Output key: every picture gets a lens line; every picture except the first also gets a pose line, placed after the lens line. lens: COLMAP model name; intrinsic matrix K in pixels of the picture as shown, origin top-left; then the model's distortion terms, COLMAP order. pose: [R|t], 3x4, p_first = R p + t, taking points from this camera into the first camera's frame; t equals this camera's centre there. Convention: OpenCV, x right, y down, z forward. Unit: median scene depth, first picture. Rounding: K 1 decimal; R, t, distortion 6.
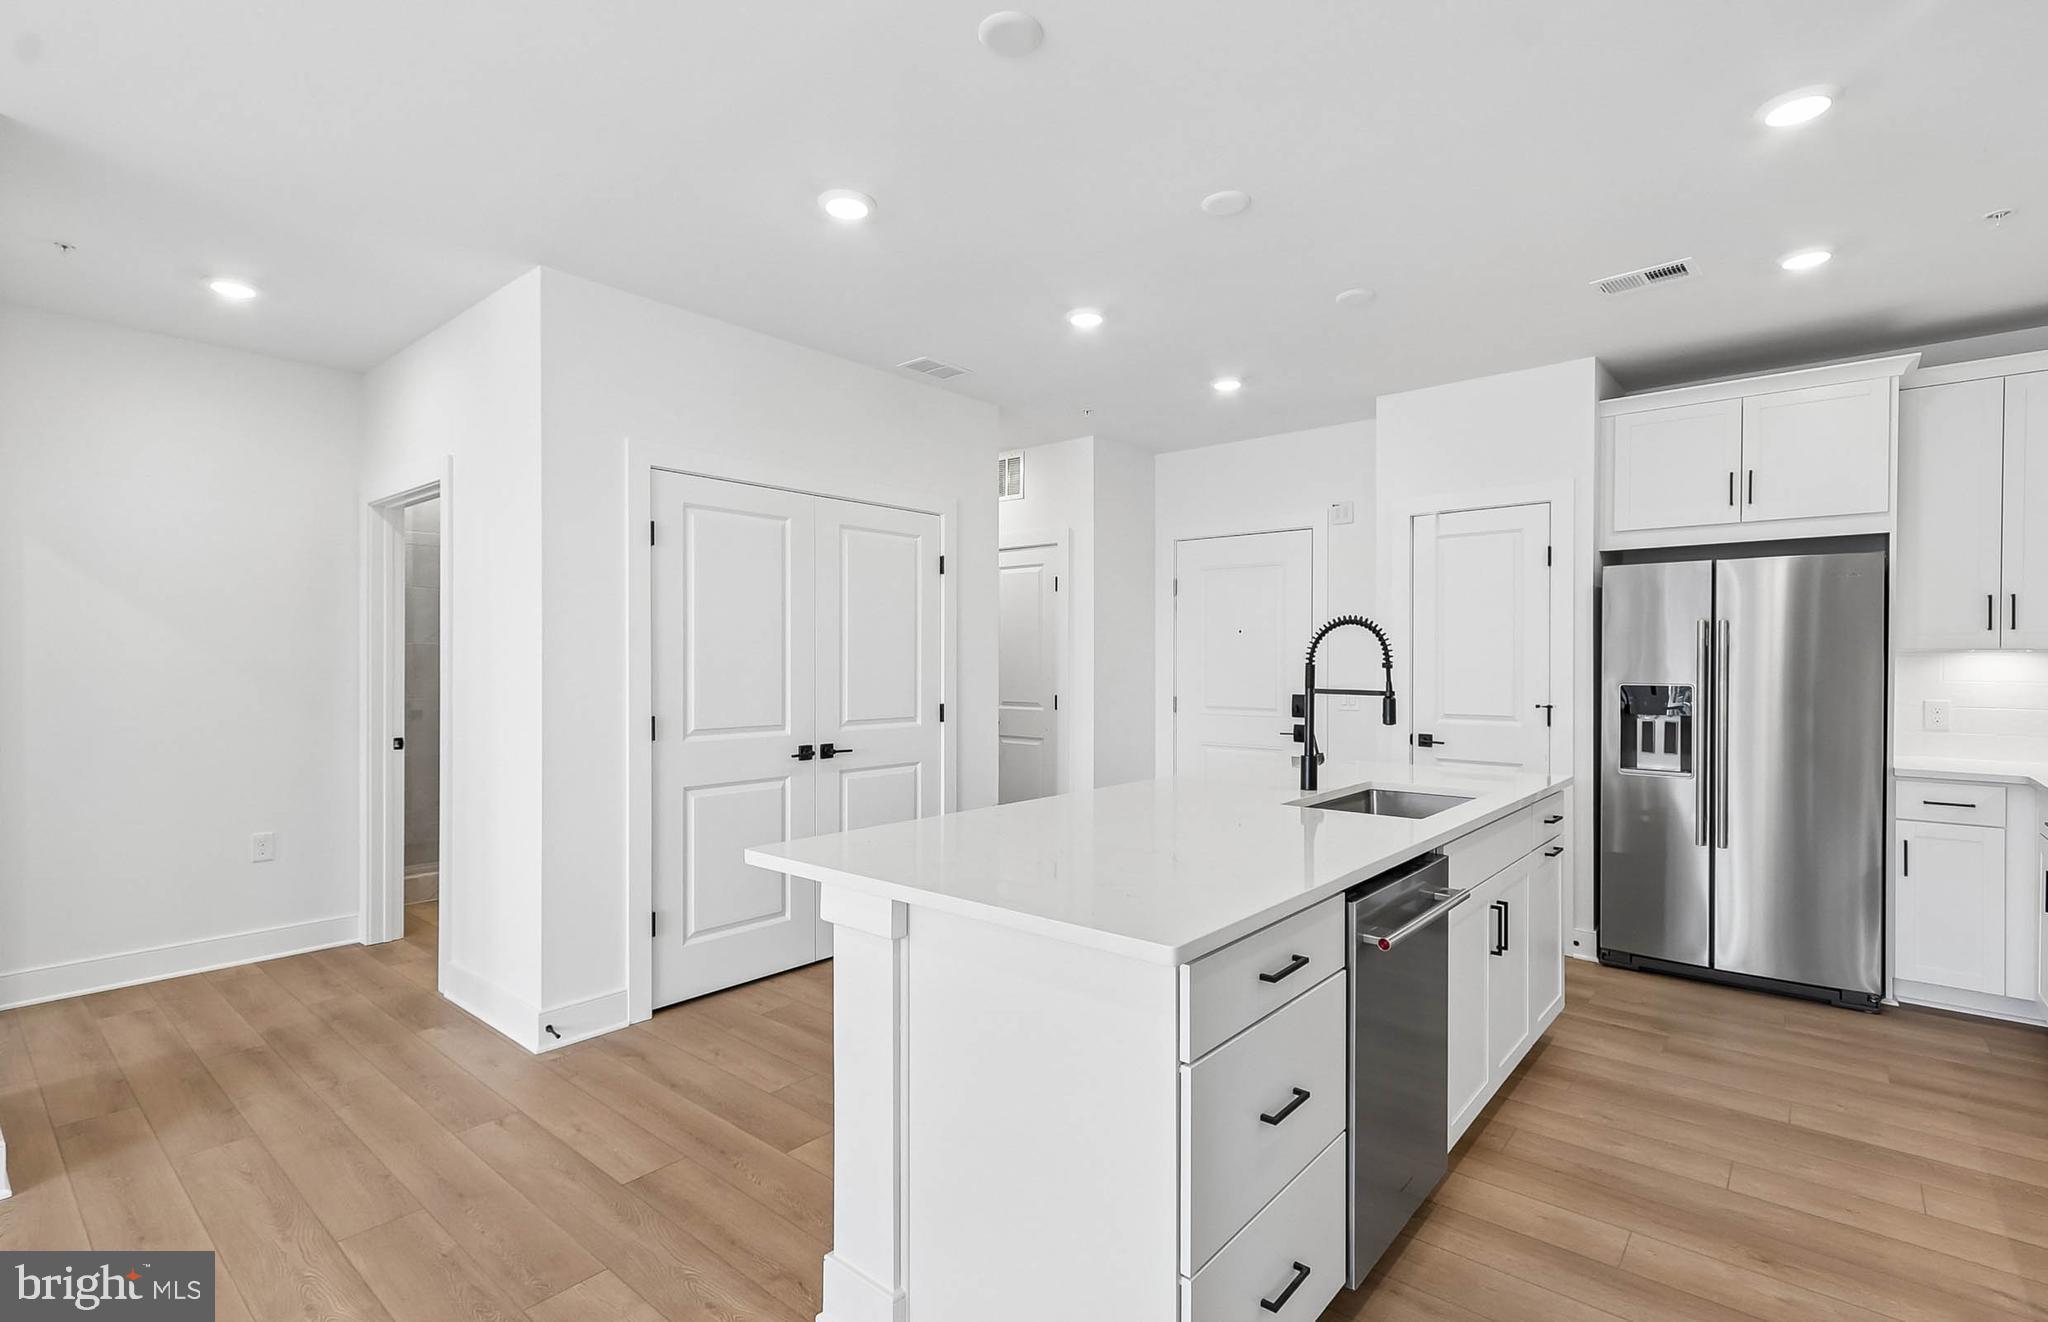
lens RADIAL K [[954.5, 0, 1014.5], [0, 954.5, 662.8], [0, 0, 1]] dist [0.011785, -0.002091]
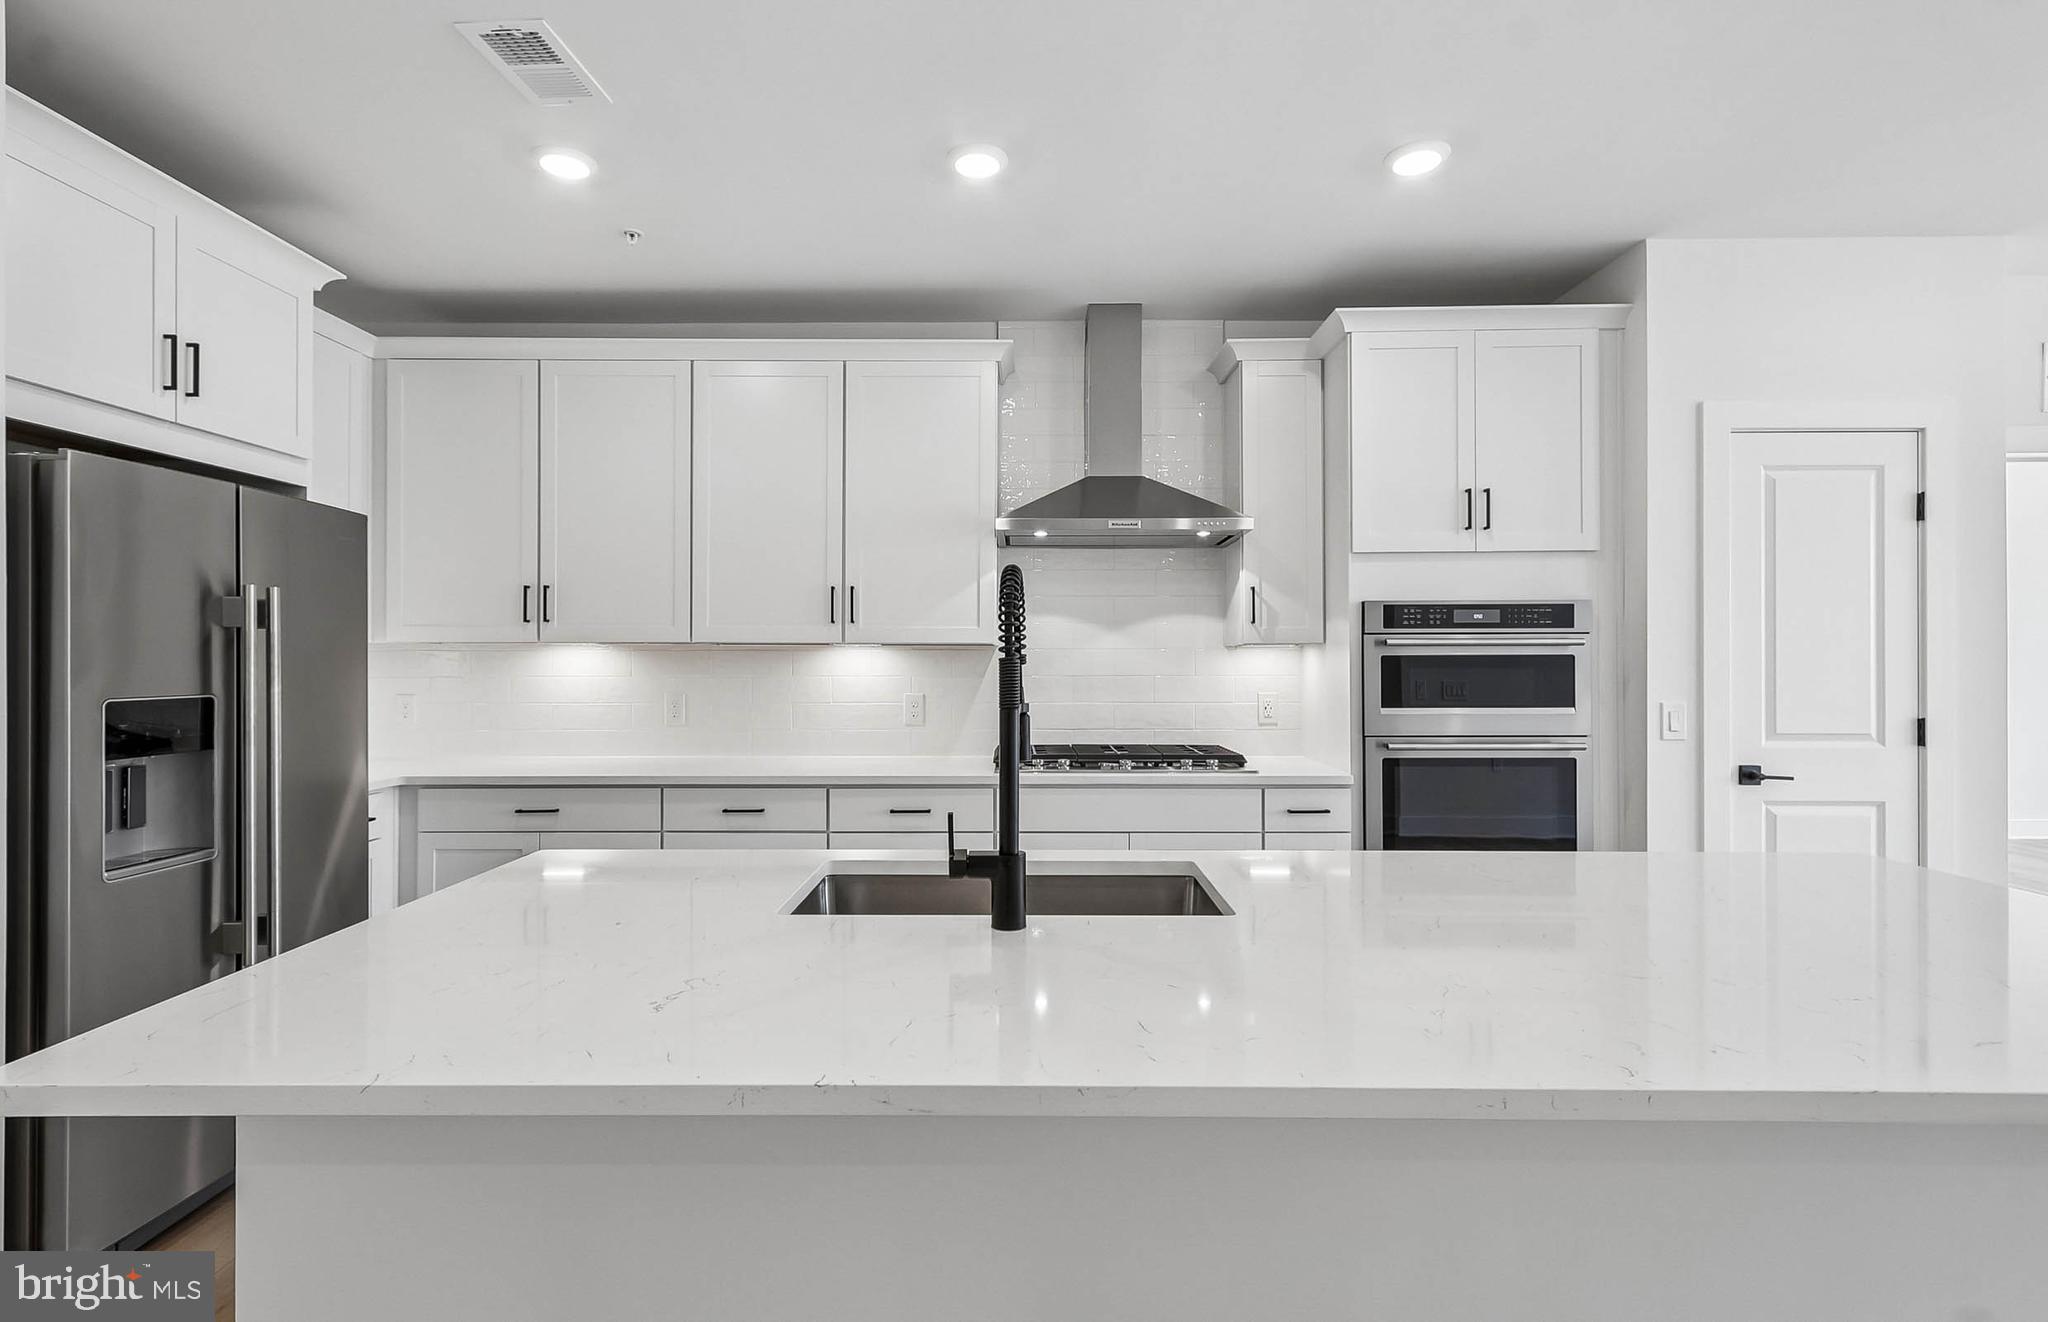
lens RADIAL K [[954.5, 0, 1016.8], [0, 954.5, 652.1], [0, 0, 1]] dist [0.011785, -0.002091]
pose [[-0.640862, 0.001251, 0.767655, -0.045969], [0.001216, 0.999999, -0.000615, -0.001636], [-0.767655, 0.000540, -0.640863, 1.018861]]
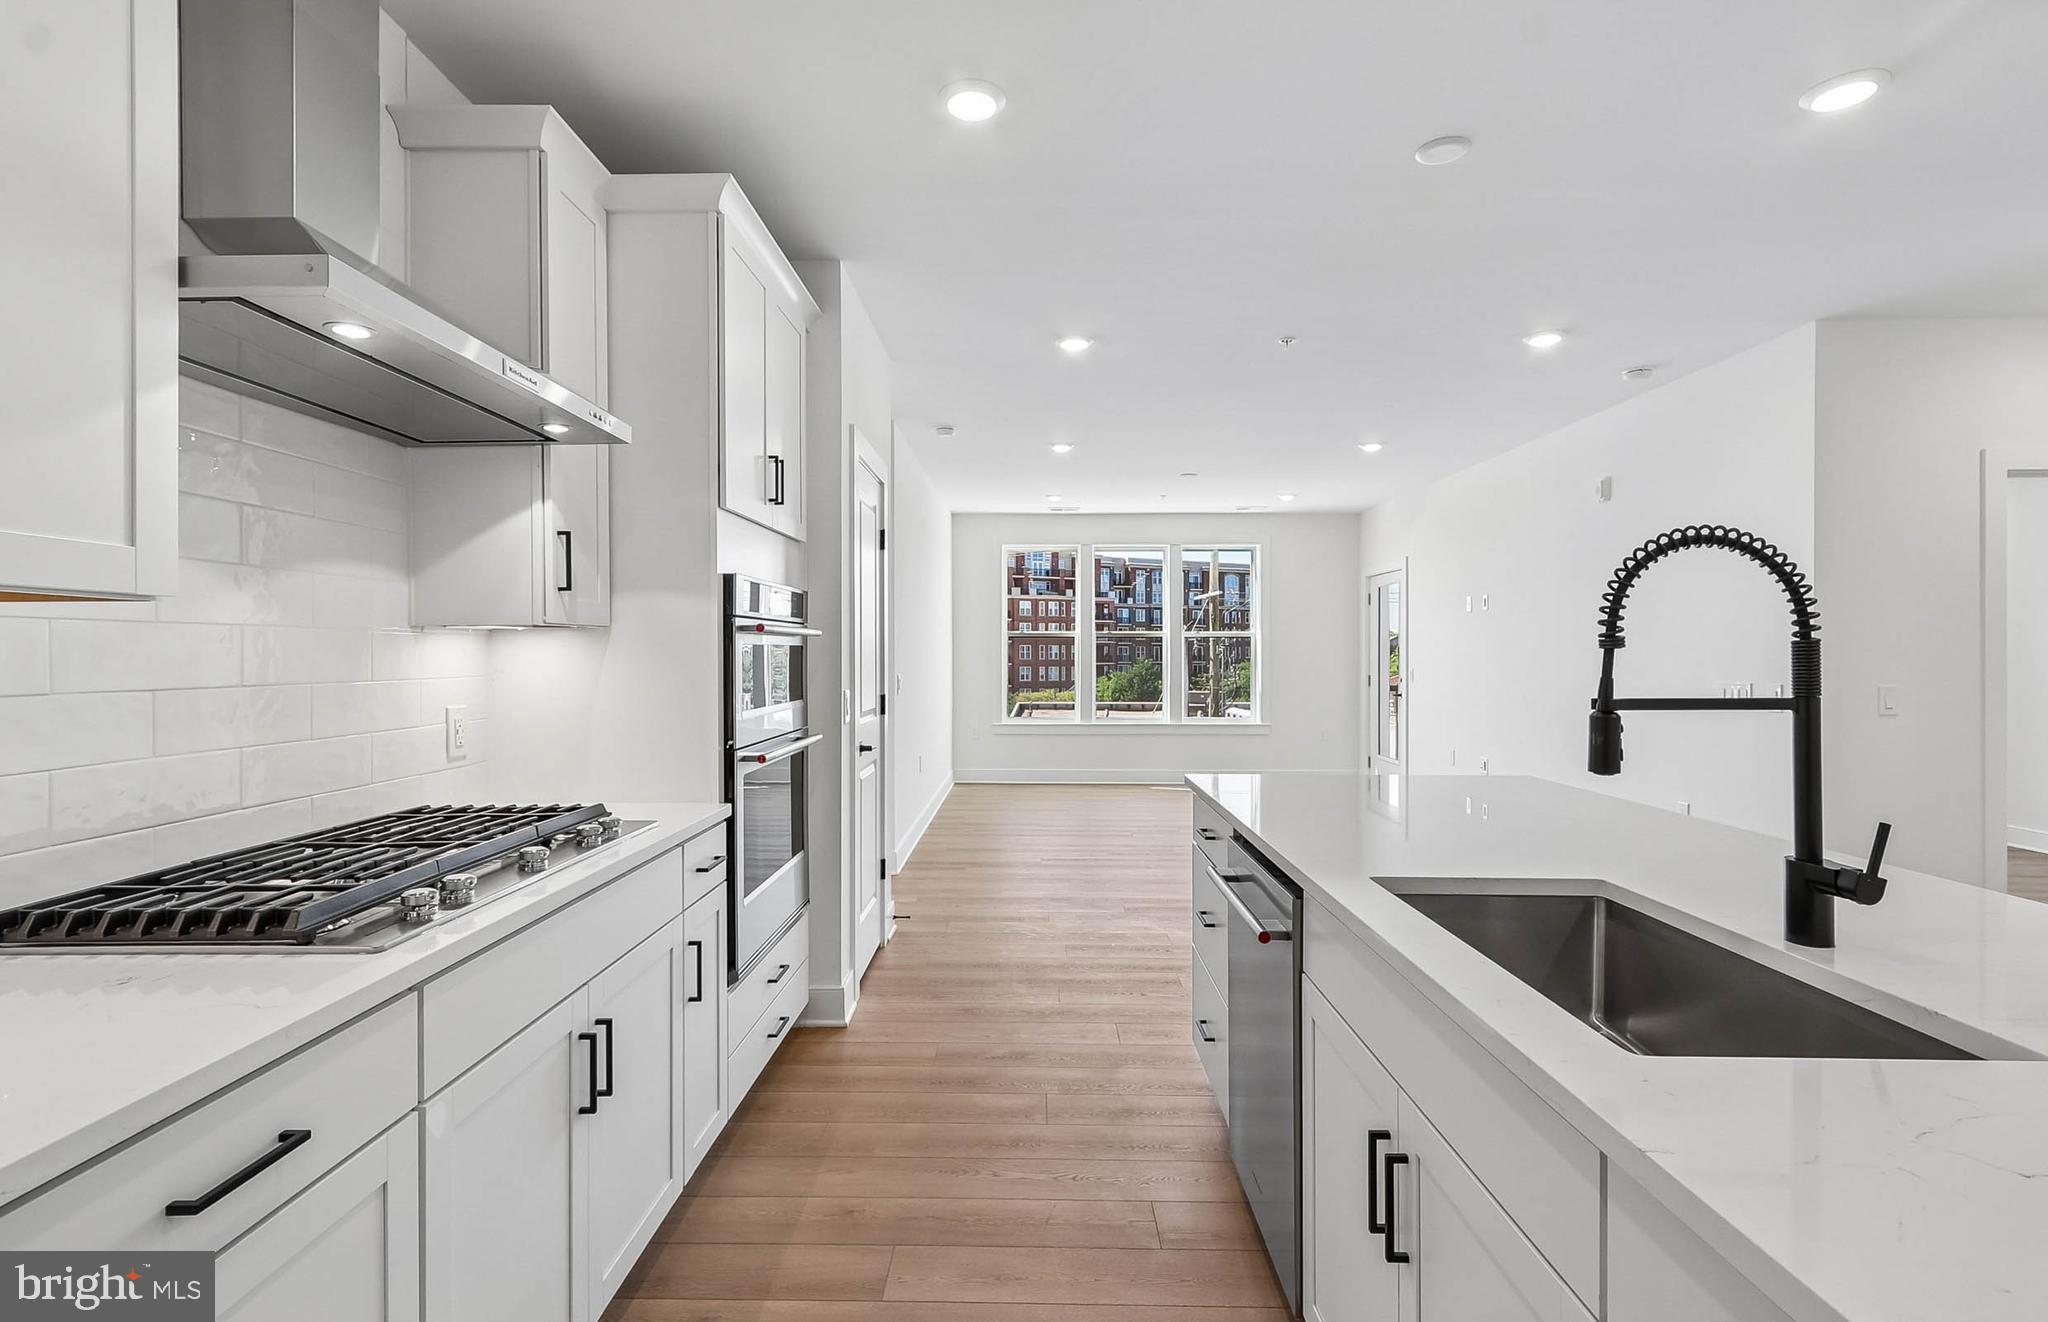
lens RADIAL K [[954.5, 0, 1017.3], [0, 954.5, 654.5], [0, 0, 1]] dist [0.011785, -0.002091]
pose [[-0.773741, -0.001398, -0.633501, 0.660265], [-0.003379, 0.999992, 0.001921, 0.006129], [0.633493, 0.003628, -0.773740, 0.869548]]
